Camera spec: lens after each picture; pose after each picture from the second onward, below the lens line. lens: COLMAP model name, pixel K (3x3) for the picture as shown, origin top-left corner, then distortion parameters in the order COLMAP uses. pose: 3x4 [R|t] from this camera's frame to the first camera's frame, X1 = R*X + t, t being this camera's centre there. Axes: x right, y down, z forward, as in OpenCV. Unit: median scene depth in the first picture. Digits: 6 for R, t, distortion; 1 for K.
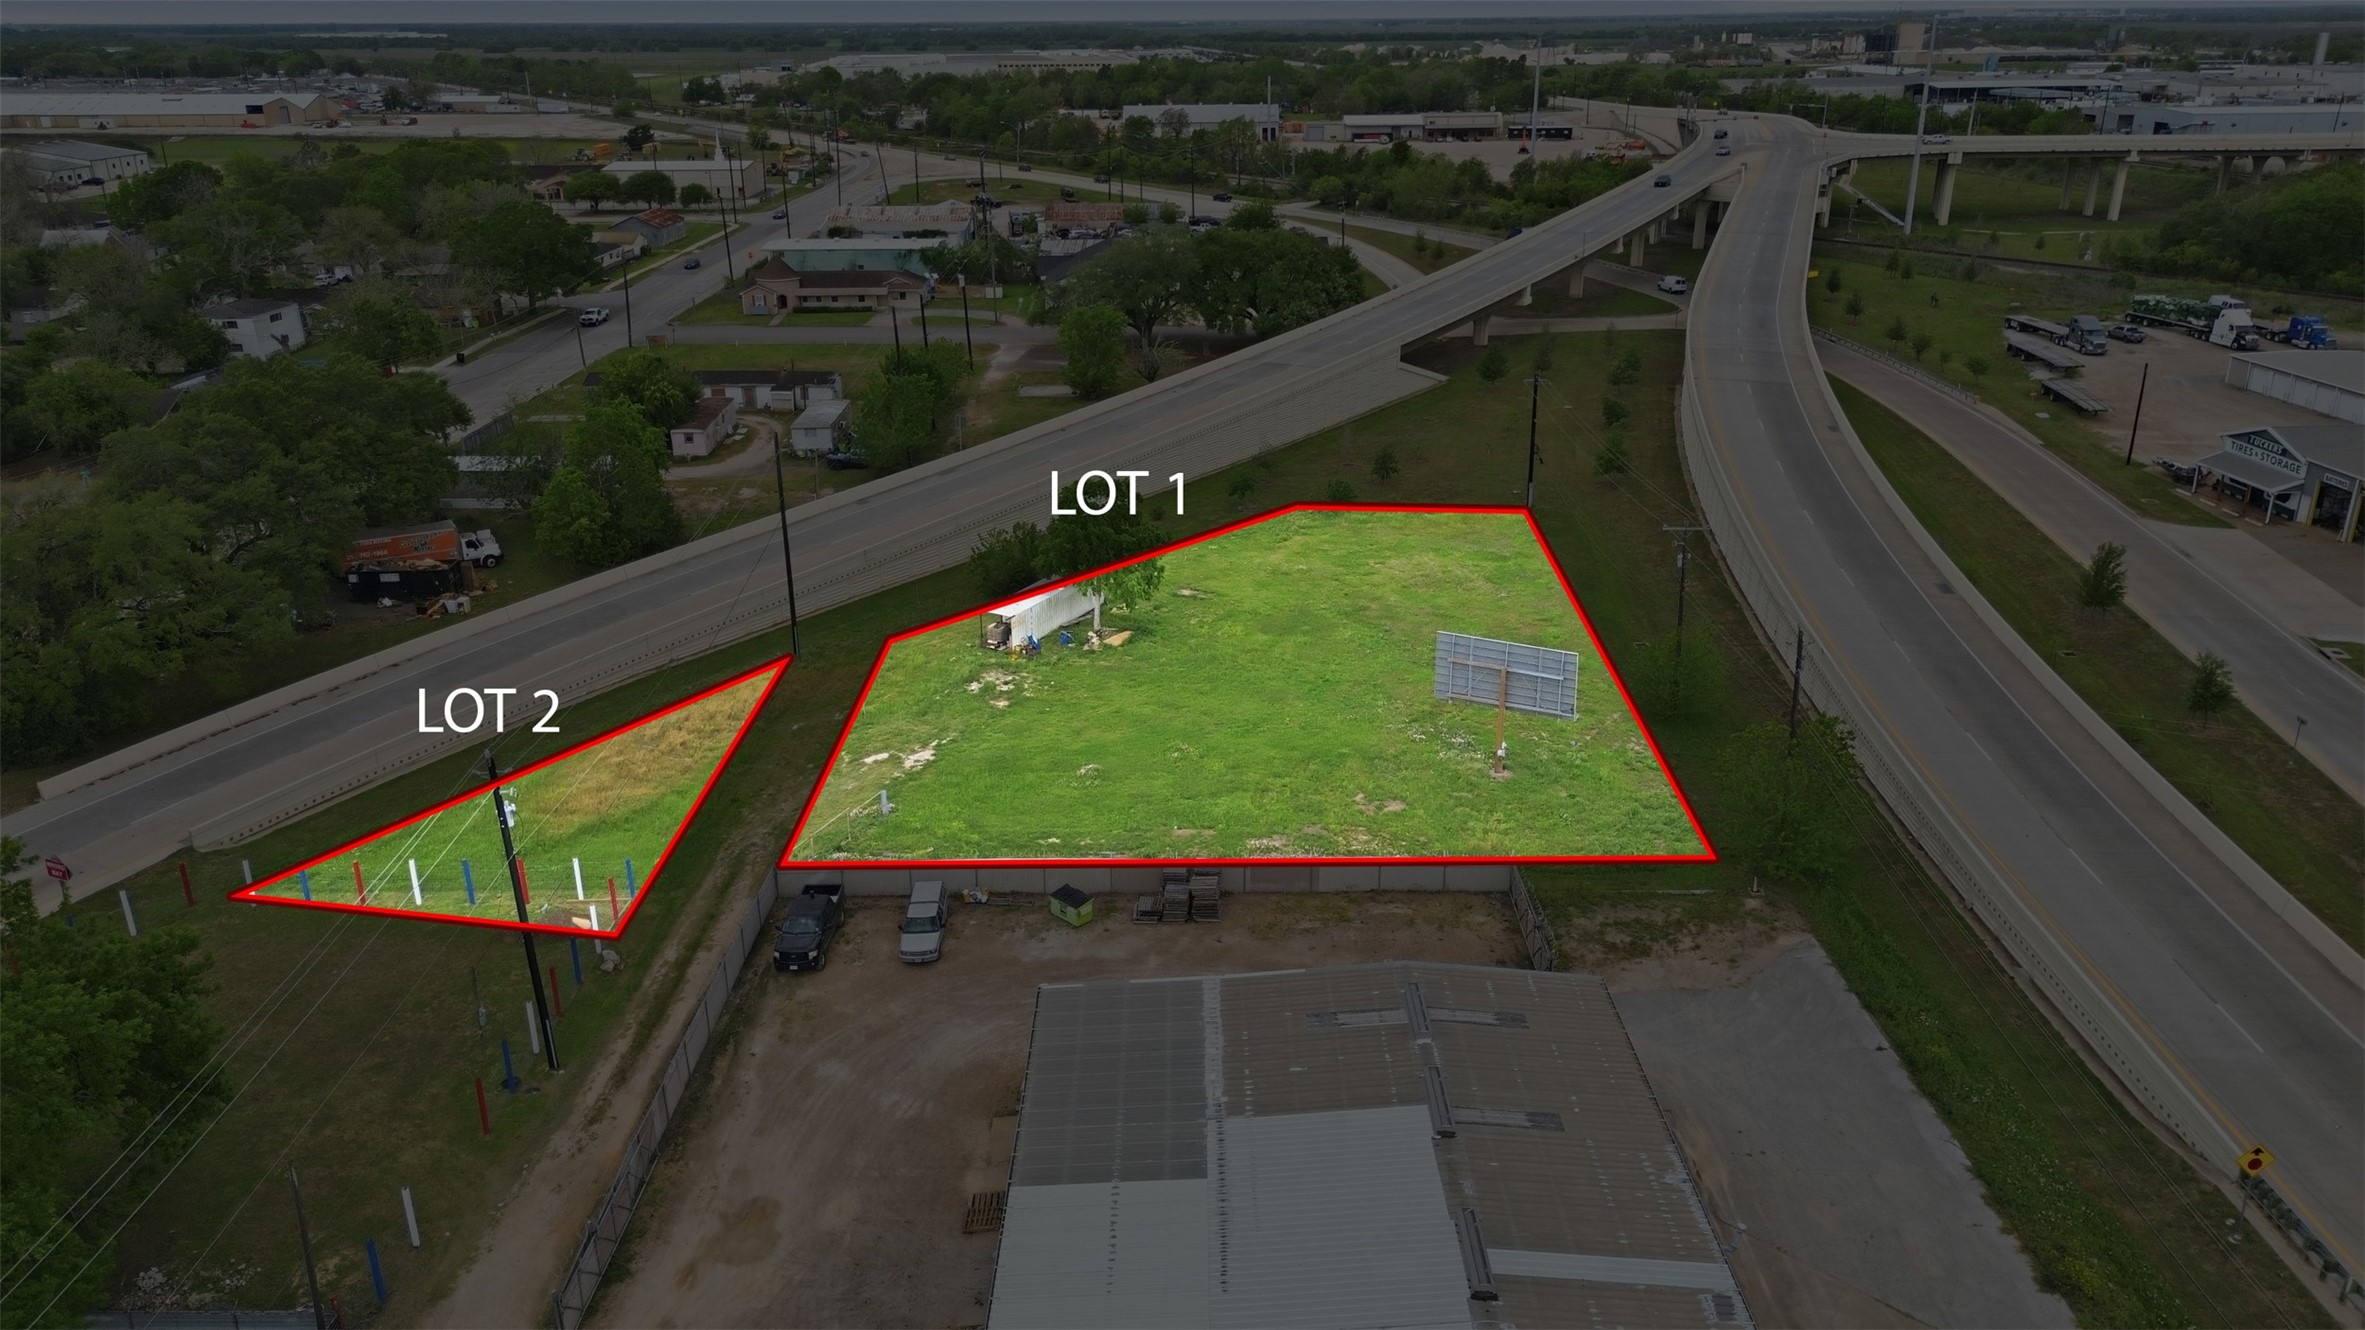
lens RADIAL K [[1672.3, 0, 1180.7], [0, 1672.3, 657.3], [0, 0, 1]] dist [0.070297, -0.068521]
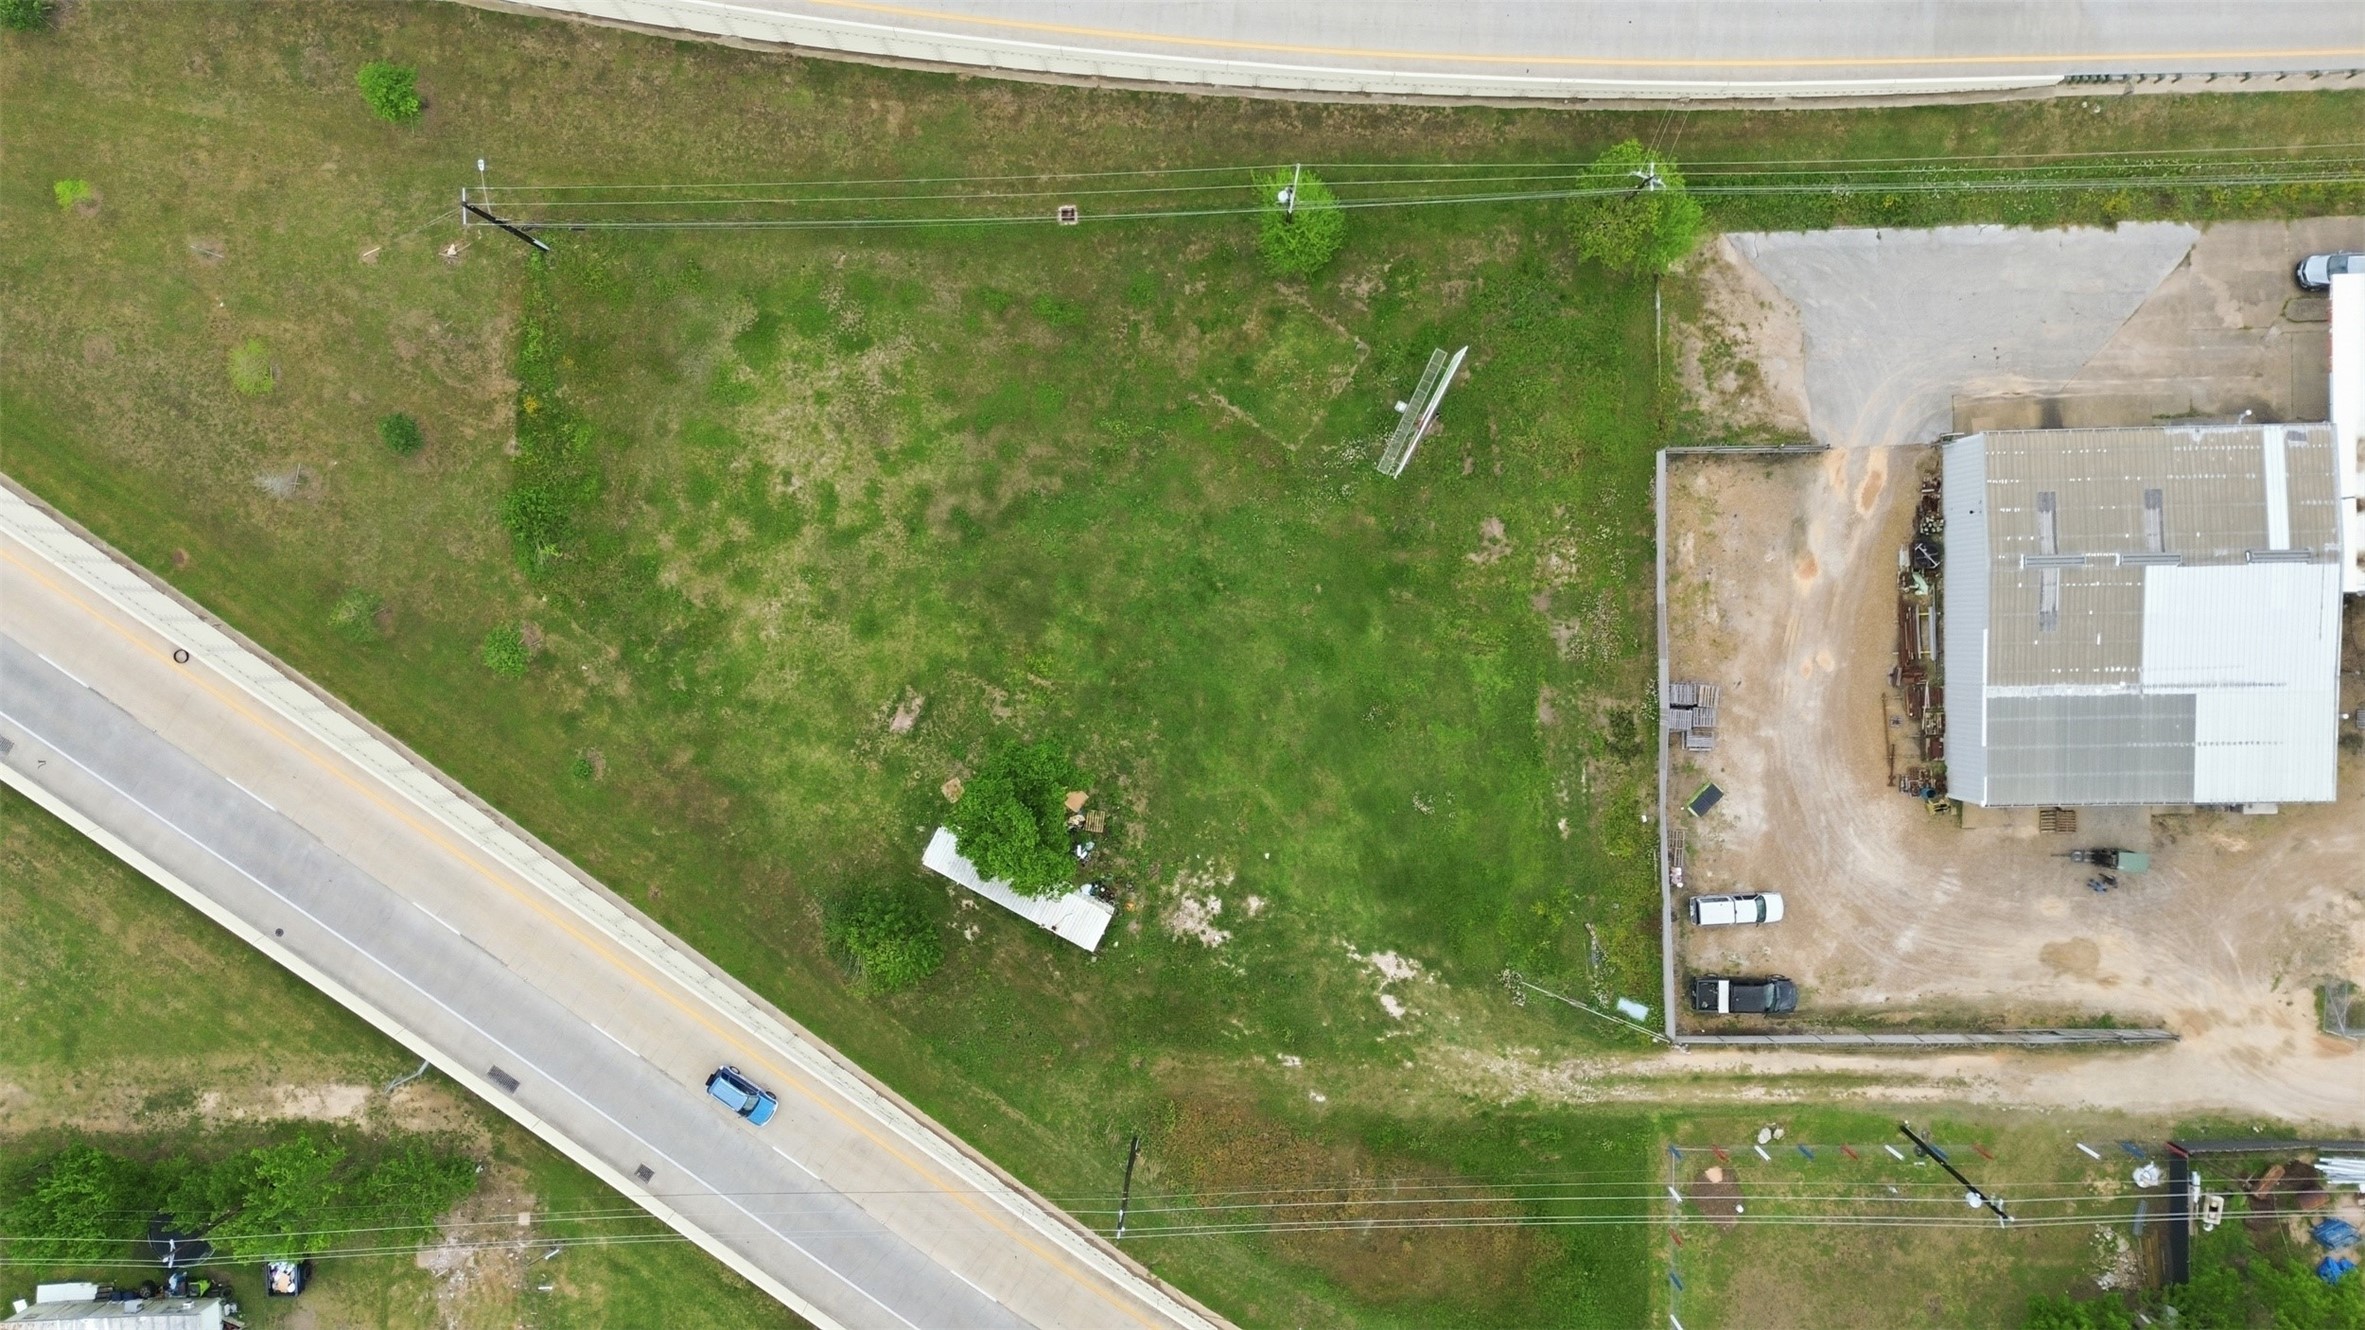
lens RADIAL K [[1672.3, 0, 1180.7], [0, 1672.3, 657.3], [0, 0, 1]] dist [0.070297, -0.068521]
pose [[-0.022369, -0.999705, -0.009494, 0.040092], [0.376878, -0.017228, 0.926103, -0.744506], [-0.925993, 0.017138, 0.377152, 0.549756]]
